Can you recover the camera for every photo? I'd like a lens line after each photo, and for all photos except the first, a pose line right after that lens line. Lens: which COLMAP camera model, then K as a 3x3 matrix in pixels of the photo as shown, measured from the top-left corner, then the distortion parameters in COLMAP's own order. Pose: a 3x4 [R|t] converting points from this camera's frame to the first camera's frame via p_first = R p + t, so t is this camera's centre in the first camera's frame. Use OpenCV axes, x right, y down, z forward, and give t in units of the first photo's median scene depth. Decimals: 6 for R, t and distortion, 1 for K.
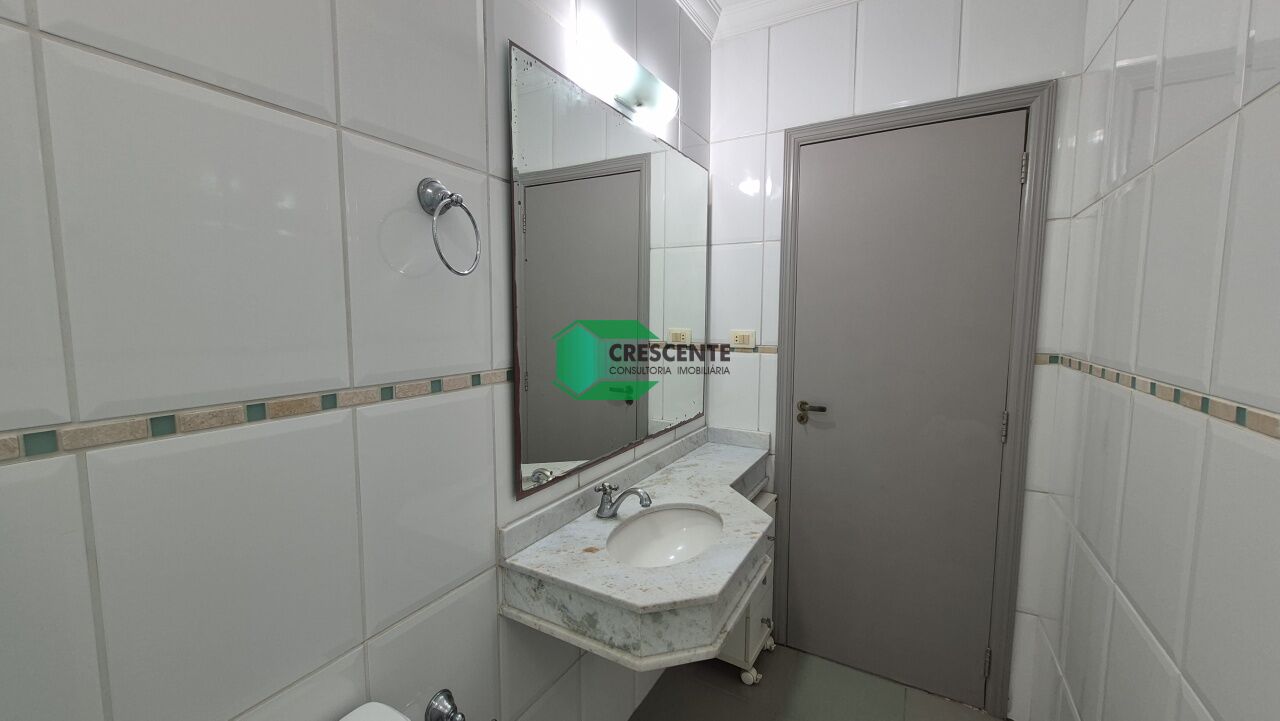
lens RADIAL K [[503.2, 0, 631.6], [0, 503.2, 361.7], [0, 0, 1]] dist [0.000498, -0.000233]
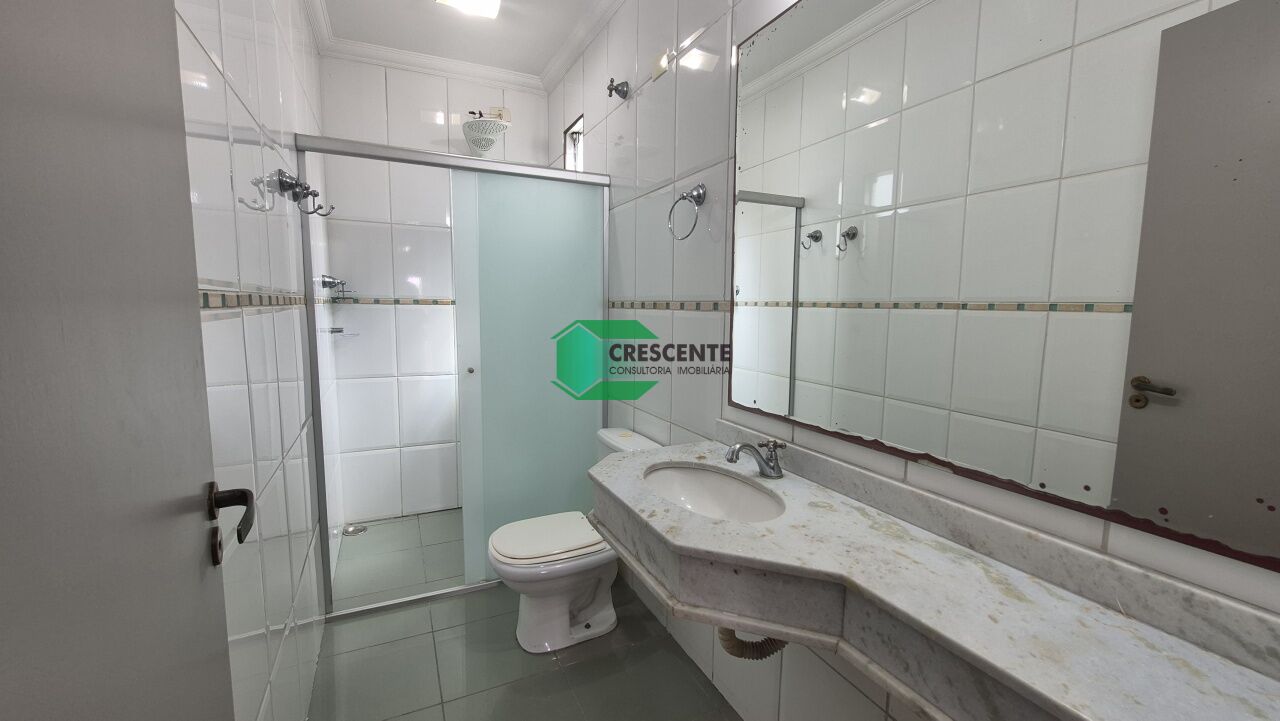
lens RADIAL K [[503.2, 0, 631.6], [0, 503.2, 361.7], [0, 0, 1]] dist [0.000498, -0.000233]
pose [[-0.565031, 0.085572, -0.820620, 0.887117], [-0.089672, 0.982346, 0.164179, -0.021006], [0.820182, 0.166353, -0.547383, 1.369991]]
